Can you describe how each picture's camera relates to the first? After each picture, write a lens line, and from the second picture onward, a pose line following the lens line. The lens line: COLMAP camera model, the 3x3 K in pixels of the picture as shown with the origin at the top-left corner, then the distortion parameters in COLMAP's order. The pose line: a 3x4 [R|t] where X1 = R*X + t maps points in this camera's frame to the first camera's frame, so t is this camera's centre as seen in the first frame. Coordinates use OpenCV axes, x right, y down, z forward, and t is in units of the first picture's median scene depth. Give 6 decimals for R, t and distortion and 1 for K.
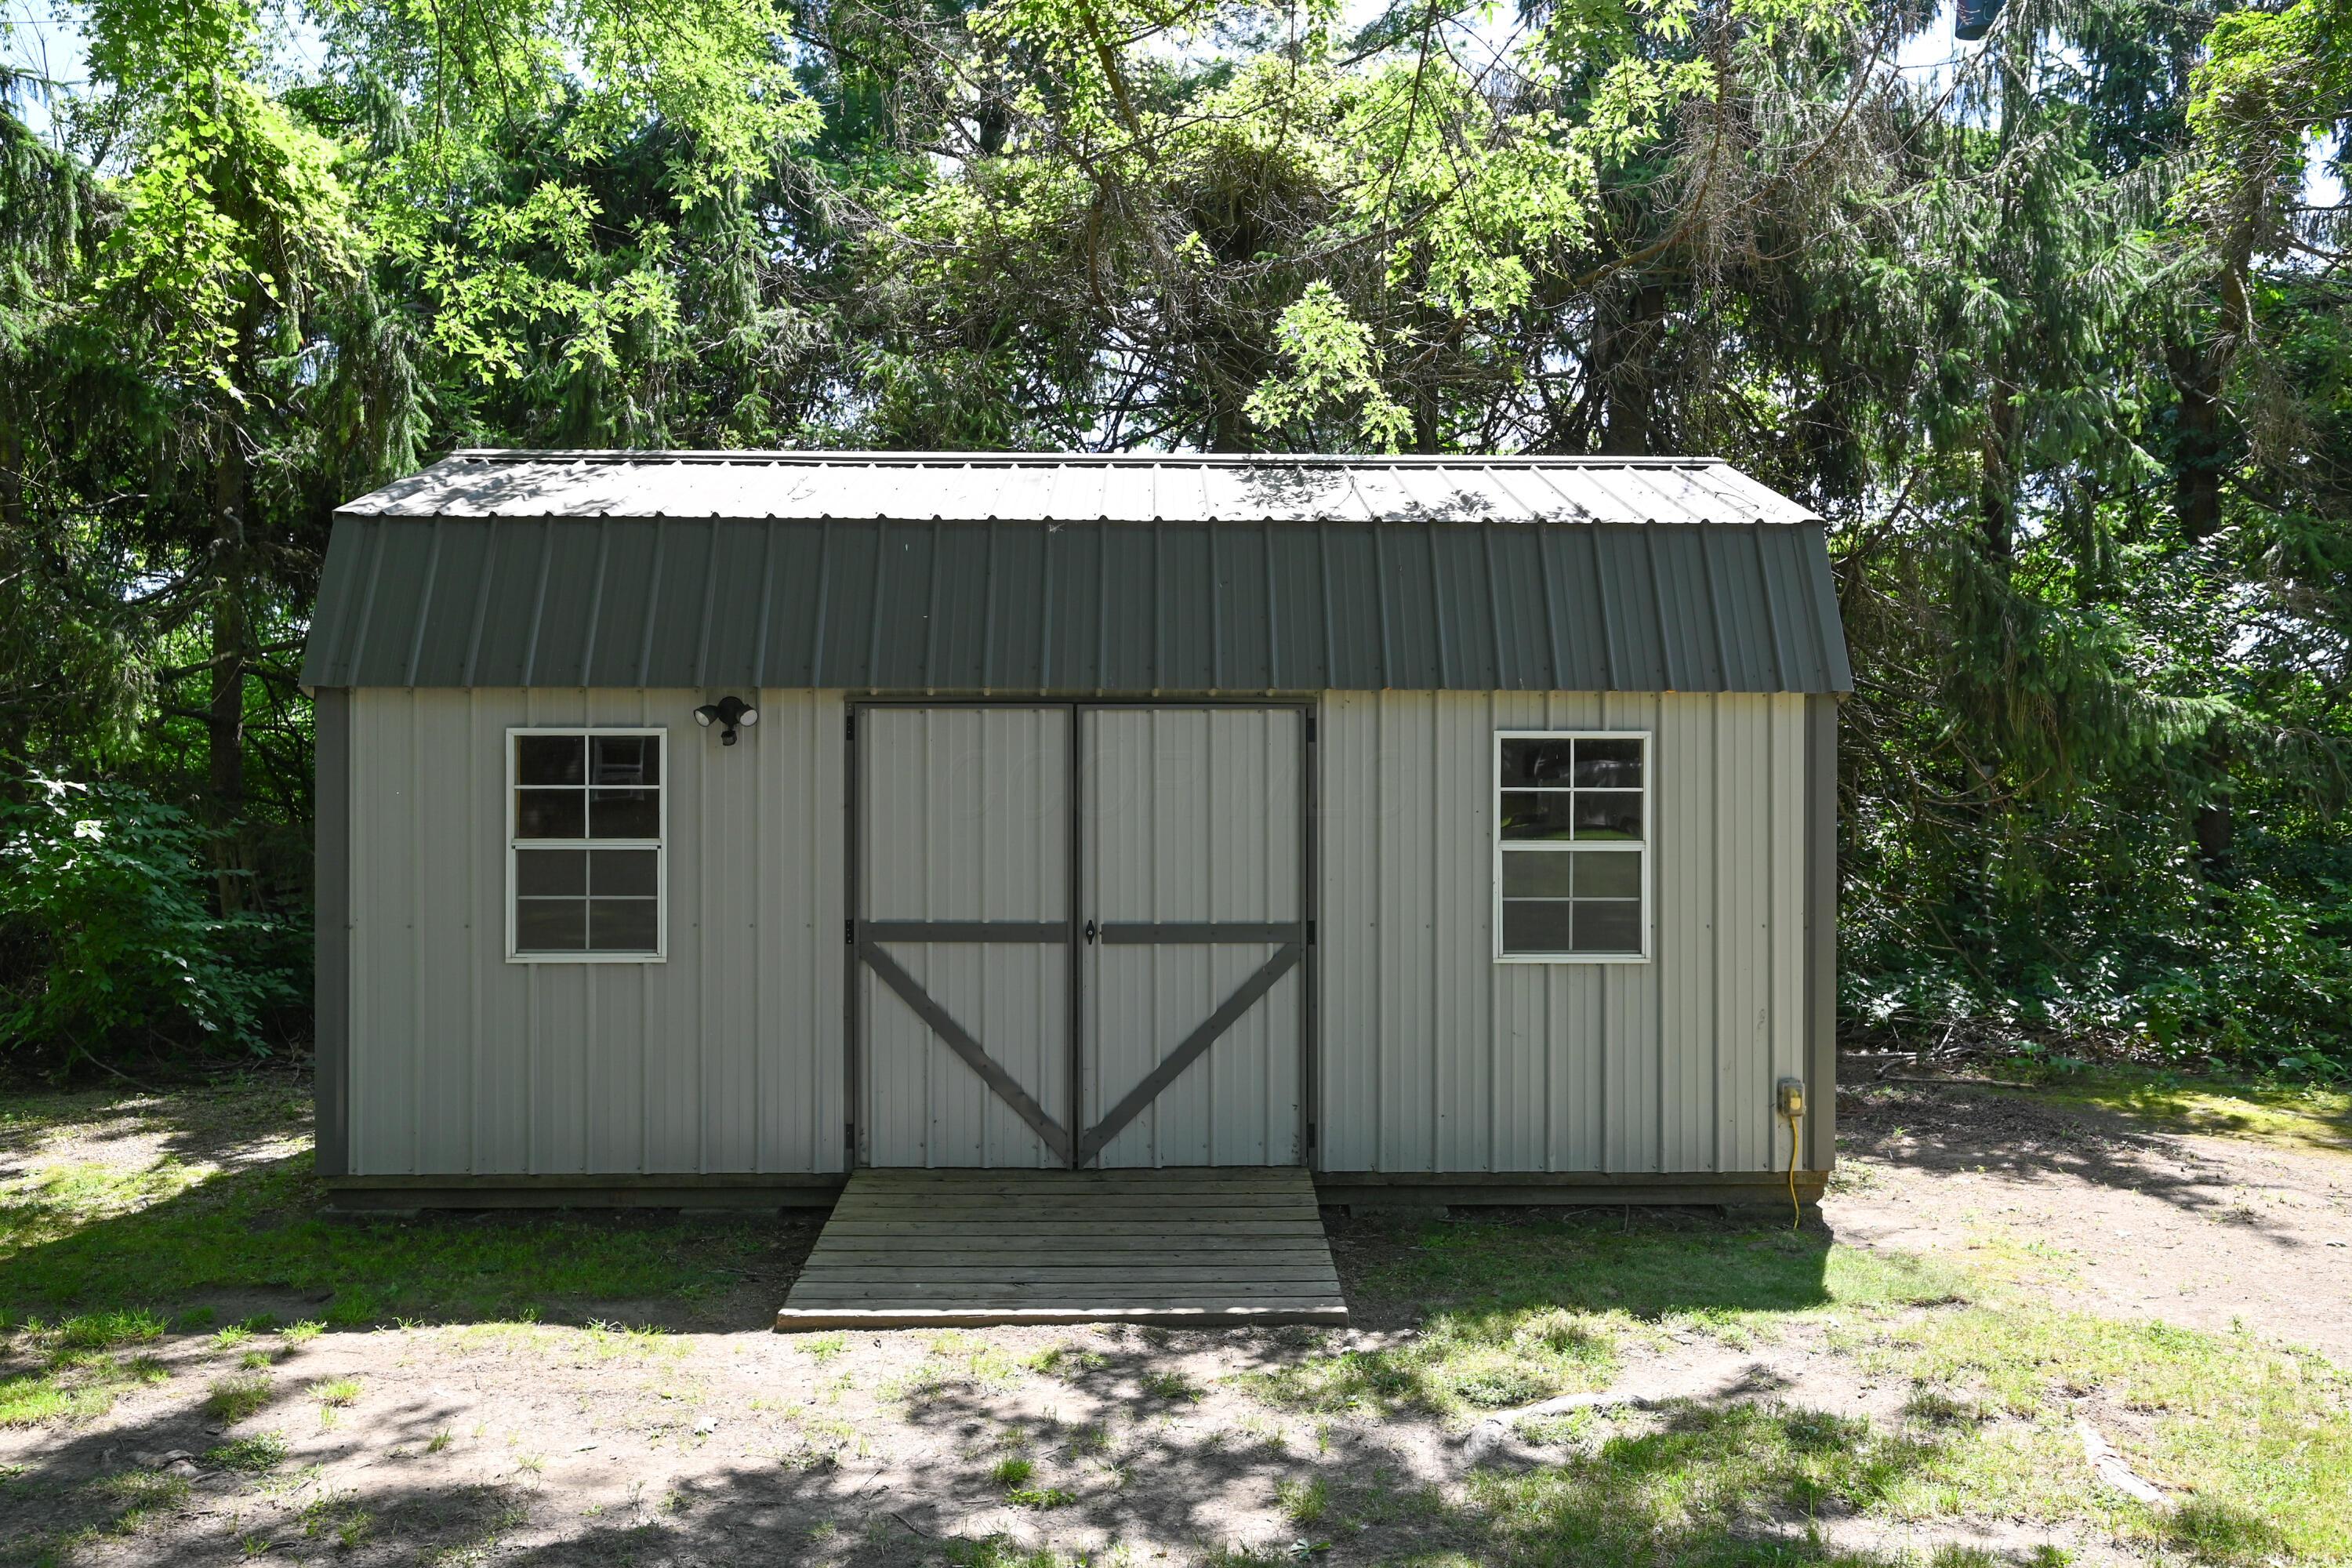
lens RADIAL K [[1764.0, 0, 1174.1], [0, 1764.0, 794.2], [0, 0, 1]] dist [0.006695, -0.000723]
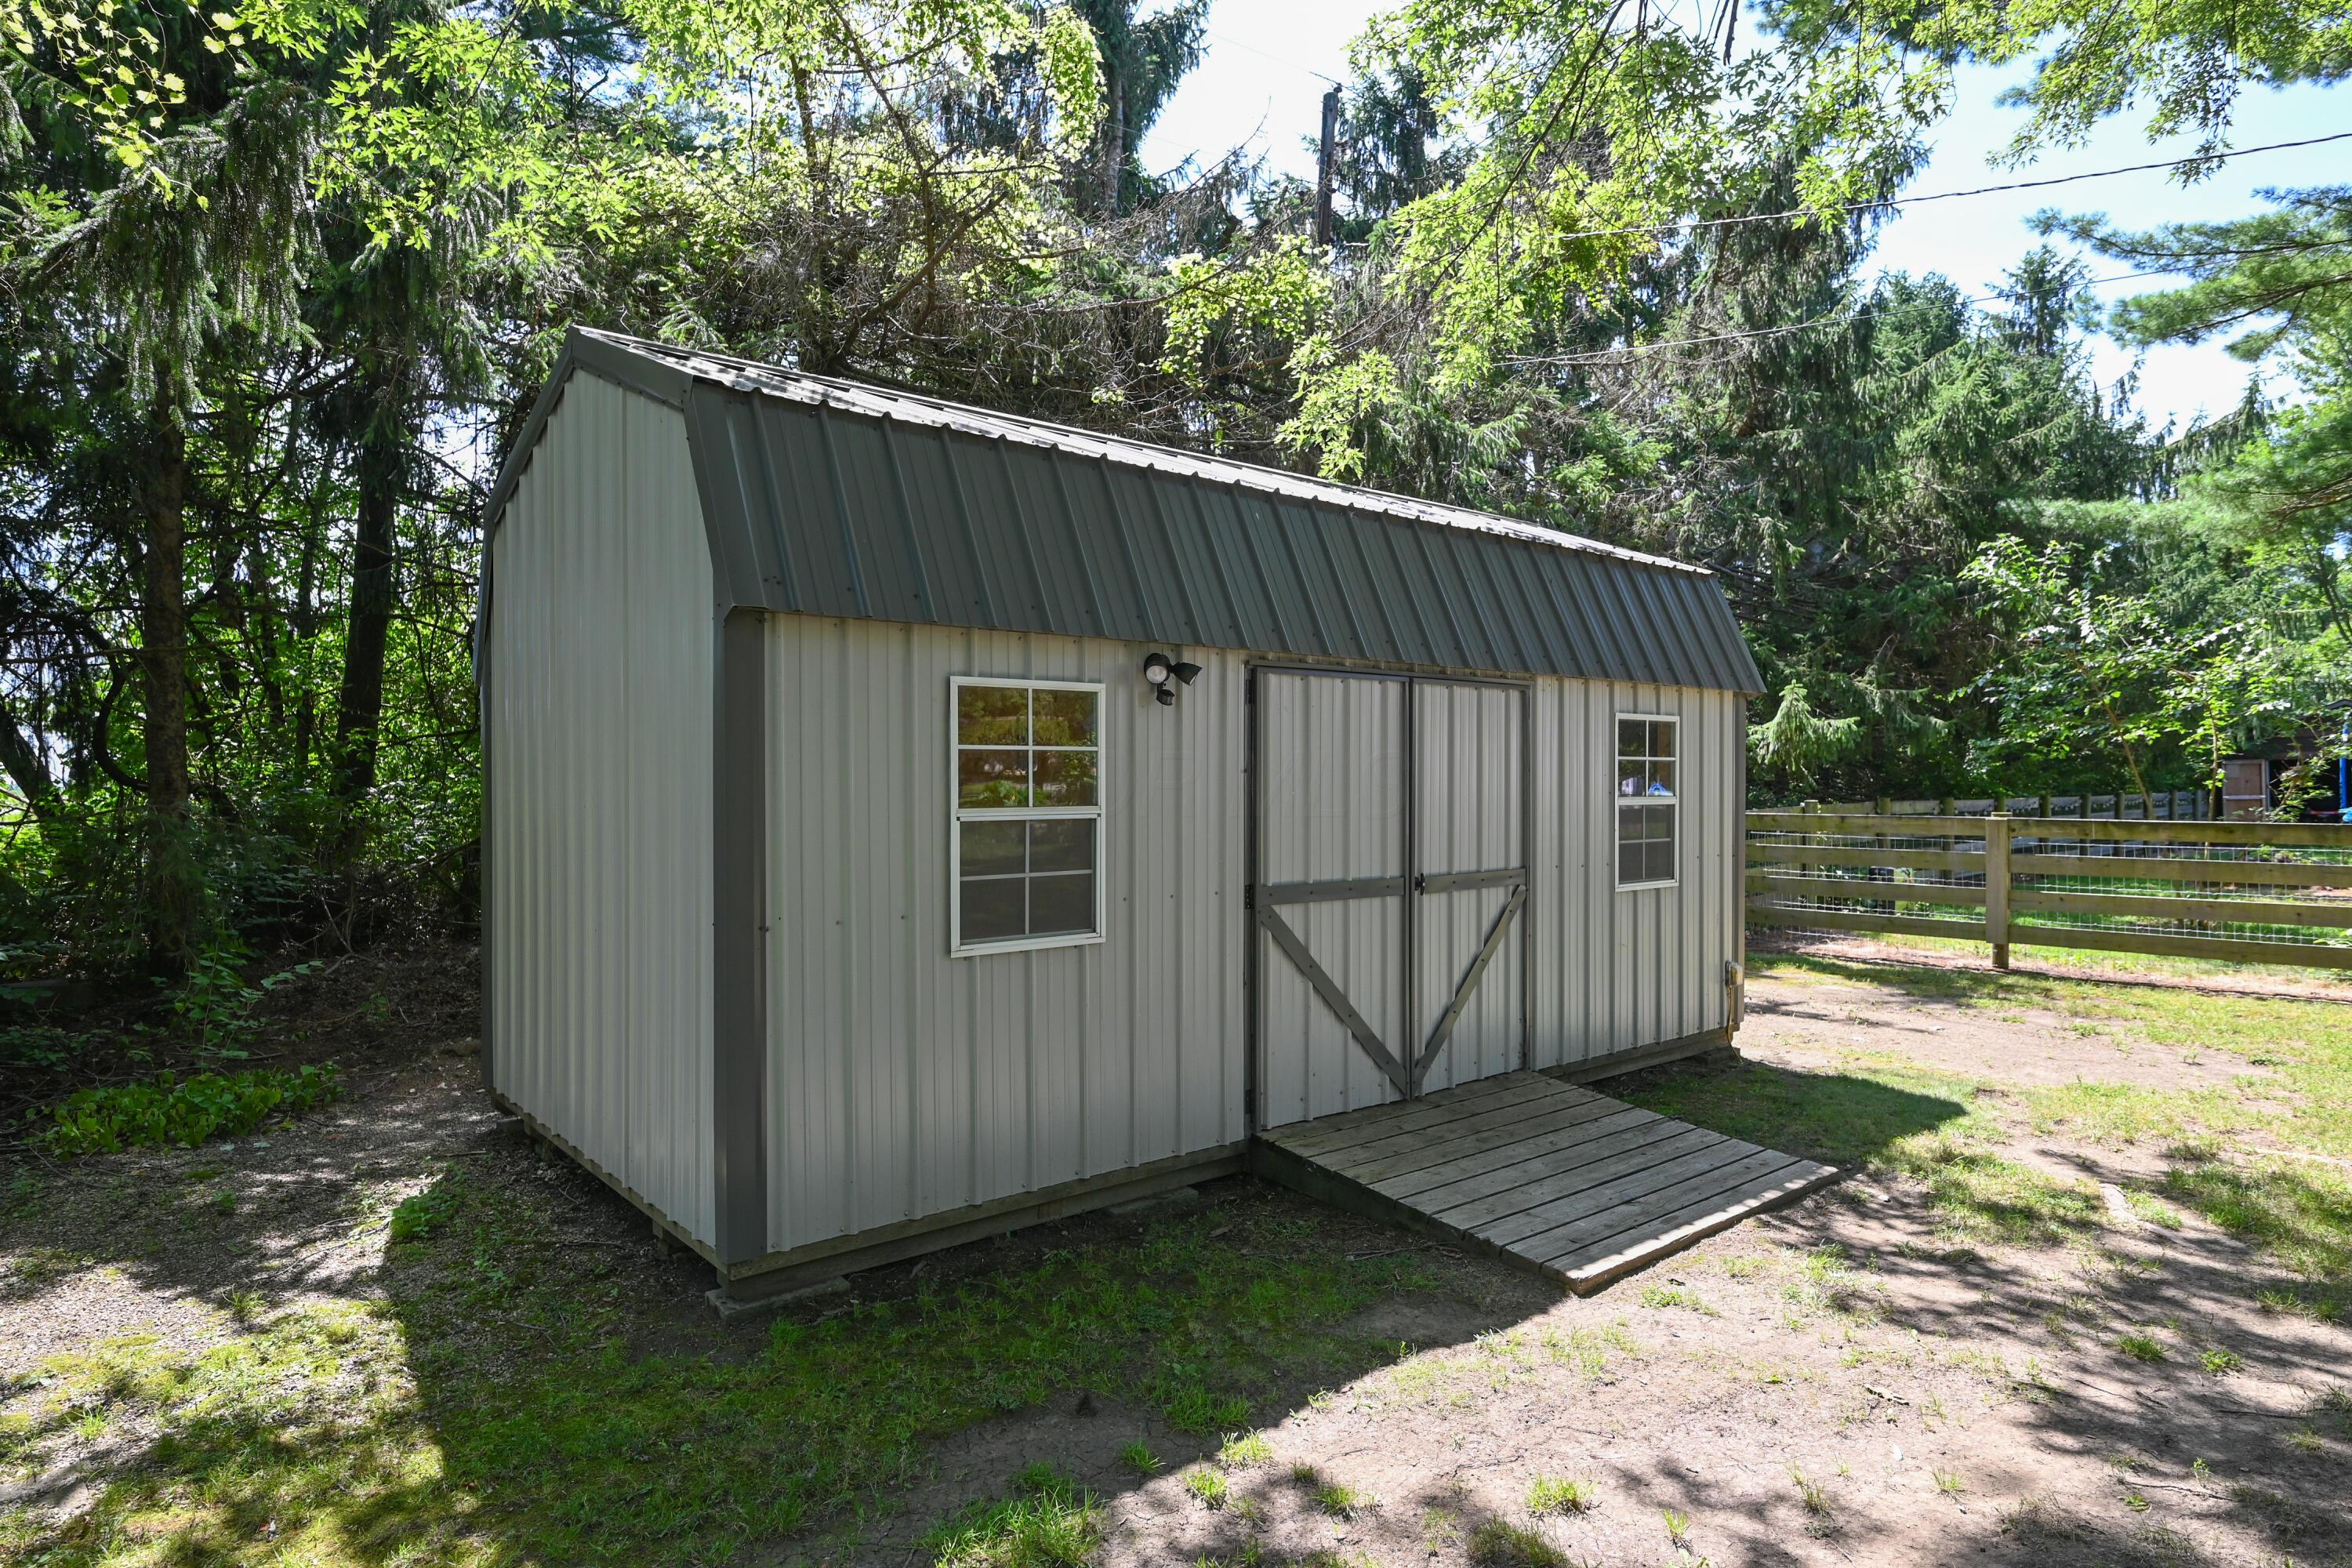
lens RADIAL K [[1305.3, 0, 1181.4], [0, 1305.3, 783.6], [0, 0, 1]] dist [-0.003655, -0.000105]
pose [[0.784059, -0.005604, 0.620661, -0.671569], [0.004658, 0.999984, 0.003145, 0.011819], [-0.620669, 0.000425, 0.784072, 0.448348]]
